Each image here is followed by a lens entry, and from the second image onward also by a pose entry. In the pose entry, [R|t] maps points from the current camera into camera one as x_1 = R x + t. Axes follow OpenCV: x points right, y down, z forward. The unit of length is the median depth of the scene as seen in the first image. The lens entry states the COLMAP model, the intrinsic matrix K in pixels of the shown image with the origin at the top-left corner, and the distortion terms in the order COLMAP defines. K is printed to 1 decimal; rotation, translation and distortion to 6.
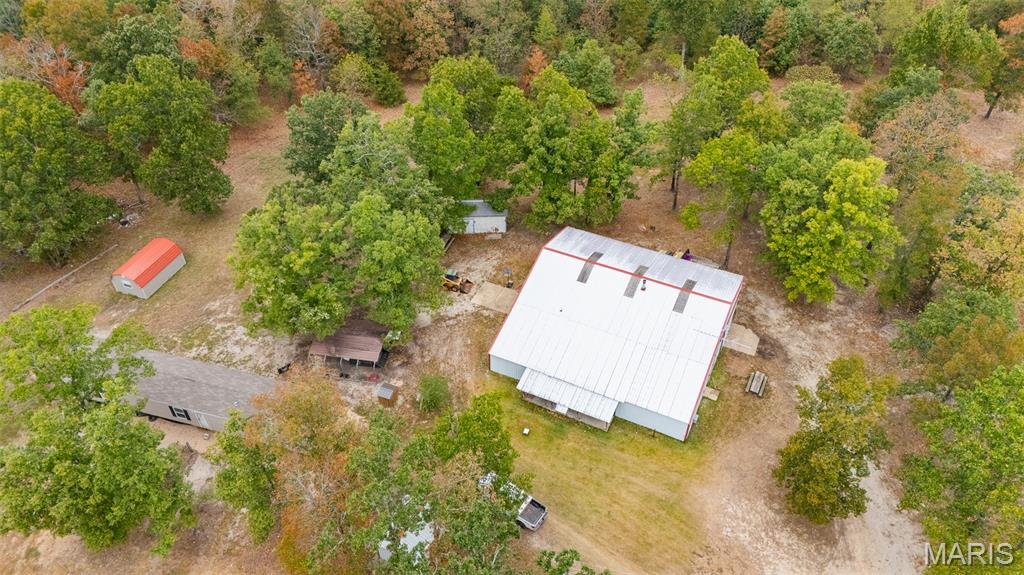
lens RADIAL K [[796.6, 0, 519.3], [0, 796.6, 289.0], [0, 0, 1]] dist [0.120966, -0.102919]
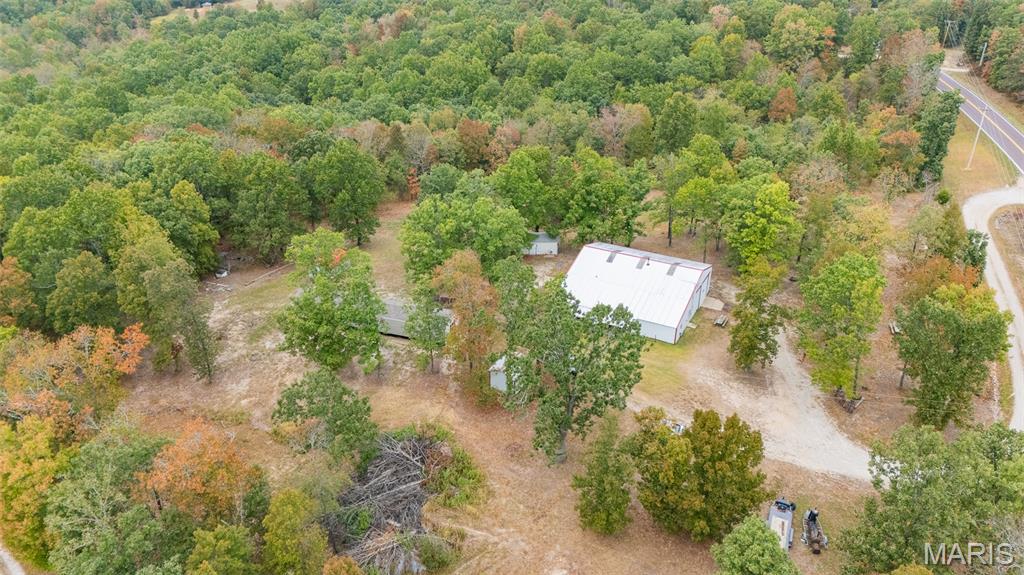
lens RADIAL K [[894.1, 0, 512.0], [0, 894.1, 287.5], [0, 0, 1]] dist [0.236602, -0.214682]
pose [[0.999636, 0.019387, -0.018762, -0.077900], [-0.024046, 0.955579, -0.293754, 0.547654], [0.012234, 0.294098, 0.955697, -0.674179]]
